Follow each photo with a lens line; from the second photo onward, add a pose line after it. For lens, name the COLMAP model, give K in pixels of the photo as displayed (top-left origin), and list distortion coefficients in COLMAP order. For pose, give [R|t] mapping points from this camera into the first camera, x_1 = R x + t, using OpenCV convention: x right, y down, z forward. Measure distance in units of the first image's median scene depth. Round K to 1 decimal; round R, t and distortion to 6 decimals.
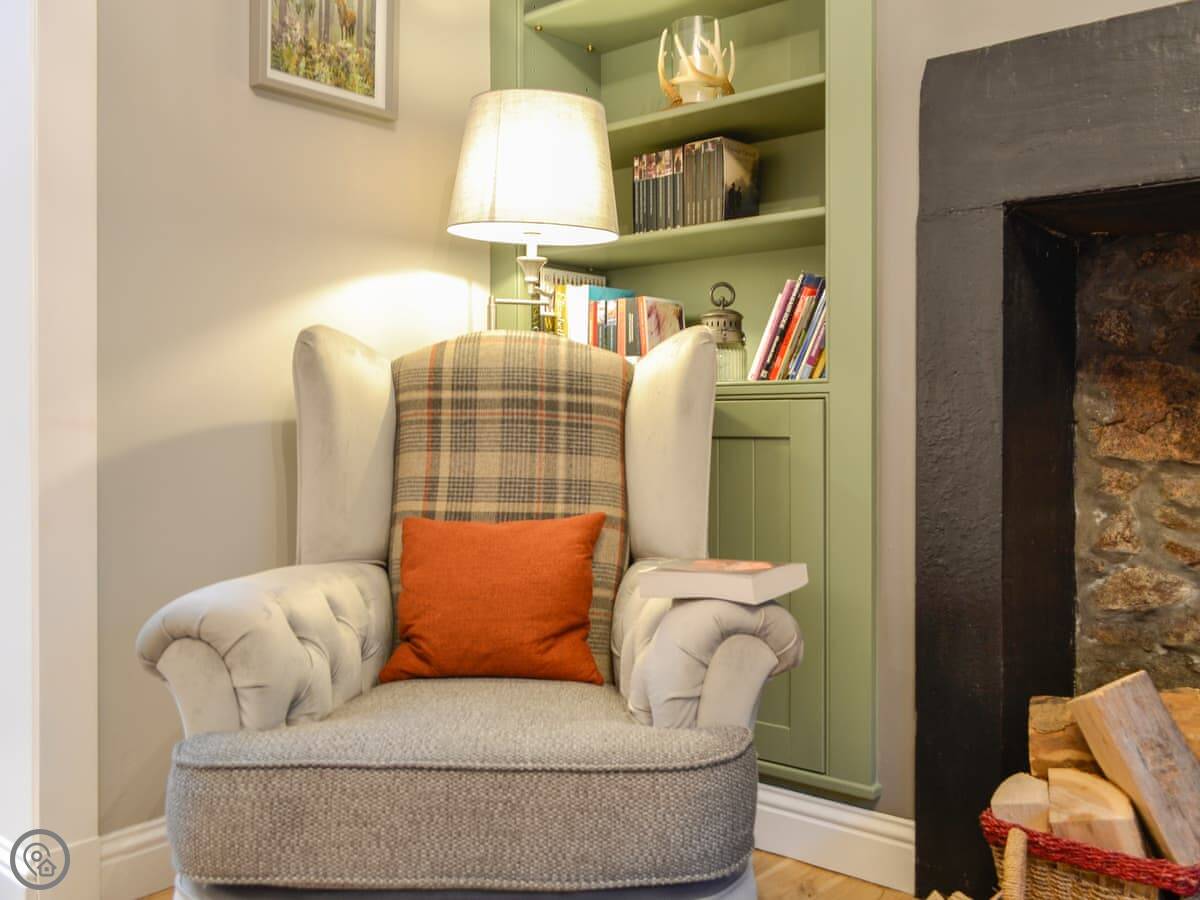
lens RADIAL K [[1114.8, 0, 589.9], [0, 1114.8, 426.2], [0, 0, 1]] dist [-0.003532, 0.031610]
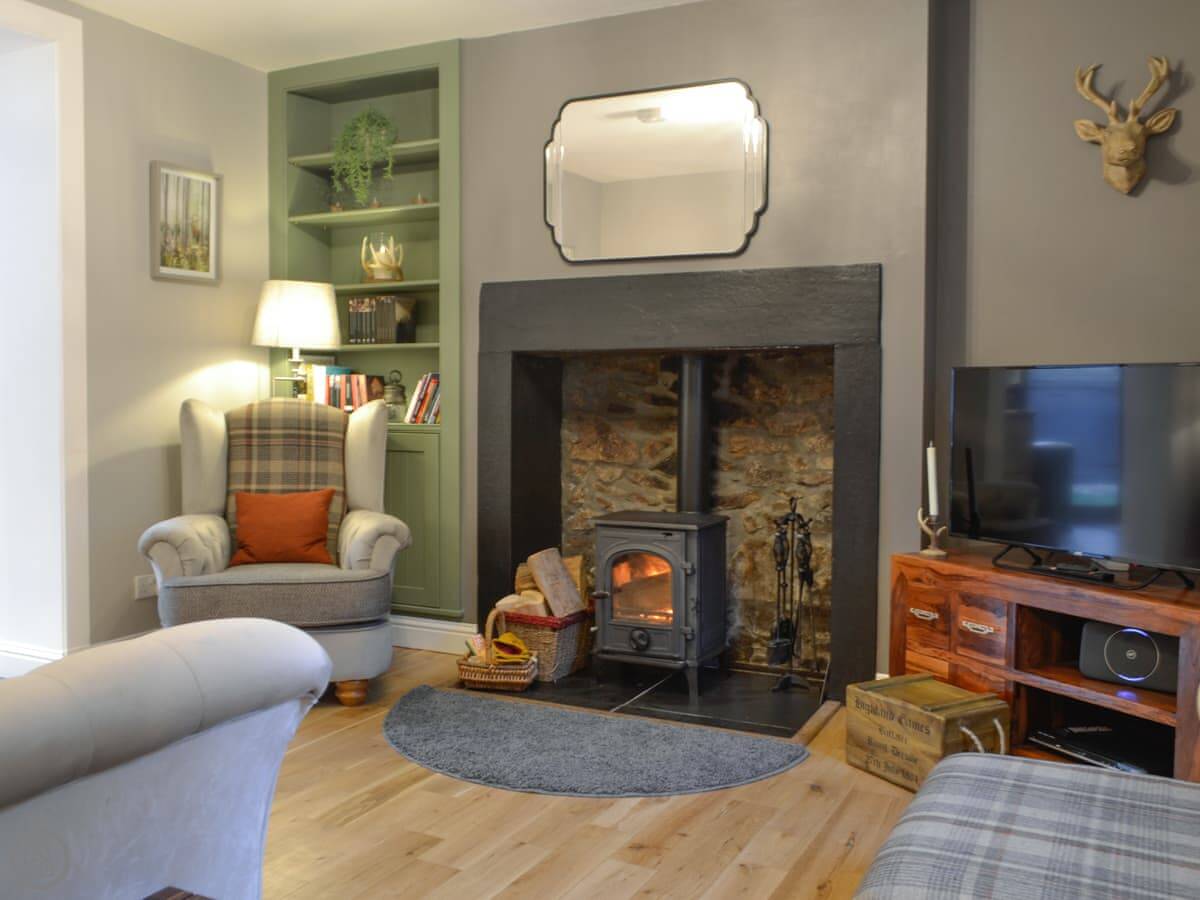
lens RADIAL K [[1114.8, 0, 589.9], [0, 1114.8, 426.2], [0, 0, 1]] dist [-0.003532, 0.031610]
pose [[0.971332, -0.002224, 0.237718, -0.017318], [-0.003748, 0.999689, 0.024667, -0.090114], [-0.237698, -0.024851, 0.971021, -1.114385]]
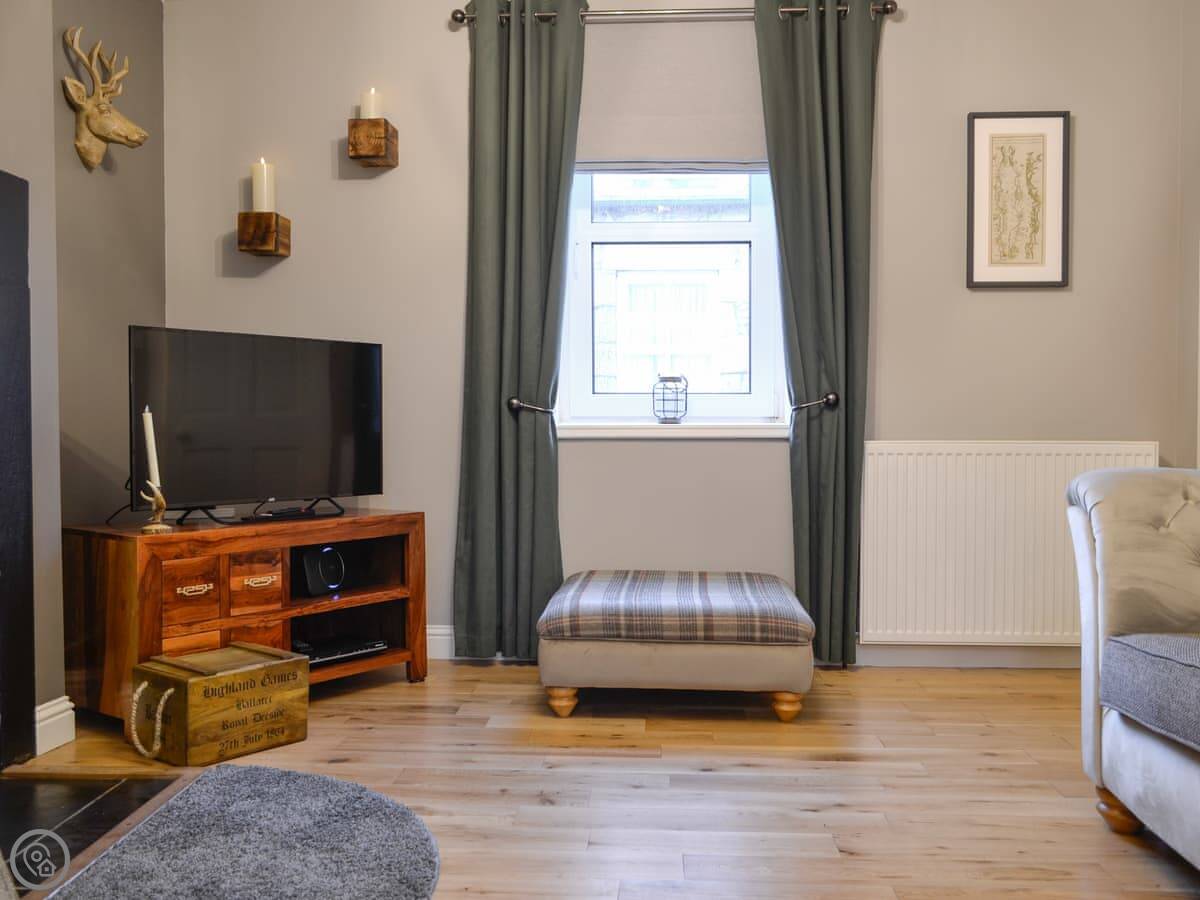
lens RADIAL K [[1114.8, 0, 589.9], [0, 1114.8, 426.2], [0, 0, 1]] dist [-0.003532, 0.031610]
pose [[-0.612798, -0.006309, 0.790215, -0.659583], [0.004212, 0.999928, 0.011250, -0.018603], [-0.790229, 0.010222, -0.612727, 0.760007]]
